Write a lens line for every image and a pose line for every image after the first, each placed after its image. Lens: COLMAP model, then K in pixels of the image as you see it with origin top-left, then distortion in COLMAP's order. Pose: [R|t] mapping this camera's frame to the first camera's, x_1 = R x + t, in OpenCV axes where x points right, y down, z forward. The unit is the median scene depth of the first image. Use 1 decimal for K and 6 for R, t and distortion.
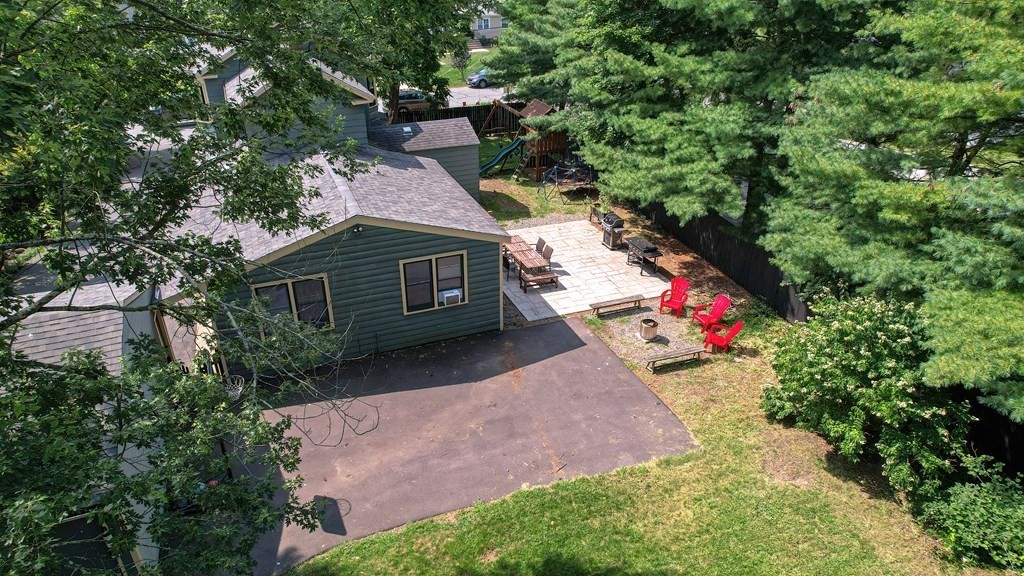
lens RADIAL K [[650.0, 0, 512.0], [0, 650.0, 288.0], [0, 0, 1]] dist [-0.044050, -0.001130]
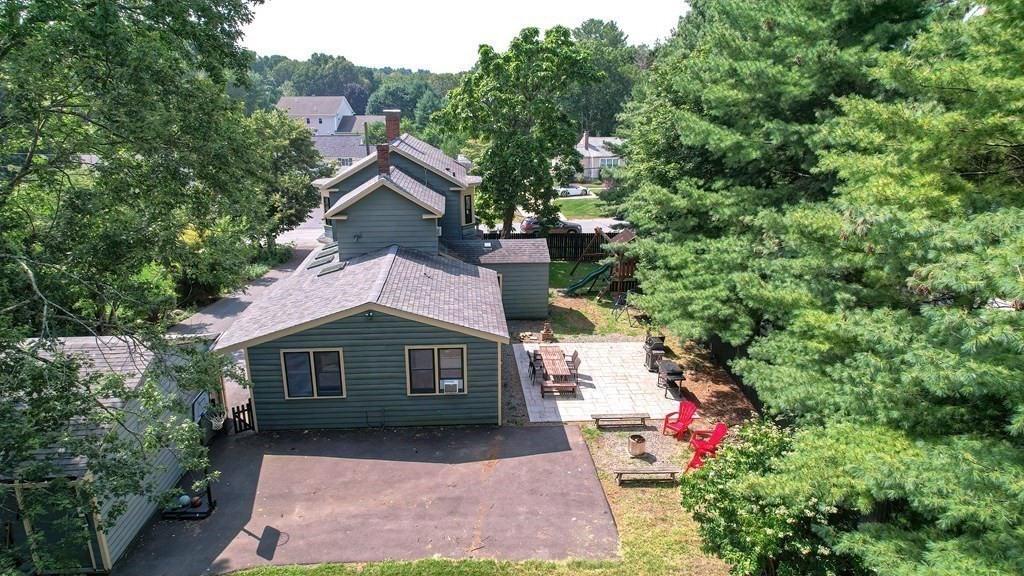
lens RADIAL K [[650.0, 0, 512.0], [0, 650.0, 288.0], [0, 0, 1]] dist [-0.044050, -0.001130]
pose [[0.954638, 0.086141, -0.285035, 0.290471], [-0.140349, 0.974410, -0.175576, 0.029307], [0.262617, 0.207616, 0.942299, -0.053103]]
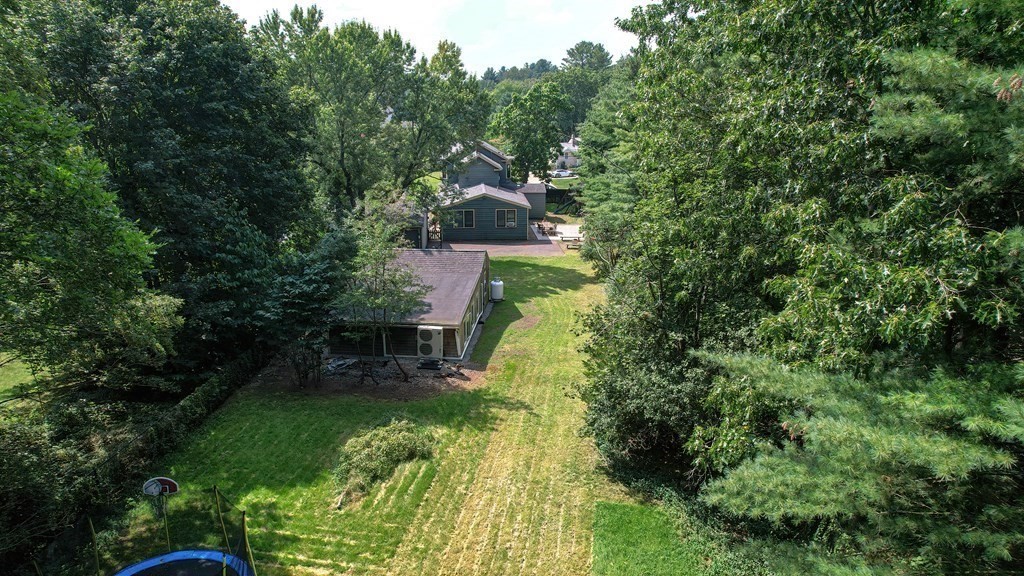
lens RADIAL K [[650.0, 0, 512.0], [0, 650.0, 288.0], [0, 0, 1]] dist [-0.044050, -0.001130]
pose [[0.954026, 0.085783, -0.287186, 0.808054], [-0.140480, 0.974383, -0.175623, 0.831996], [0.264764, 0.207893, 0.941637, -1.838335]]
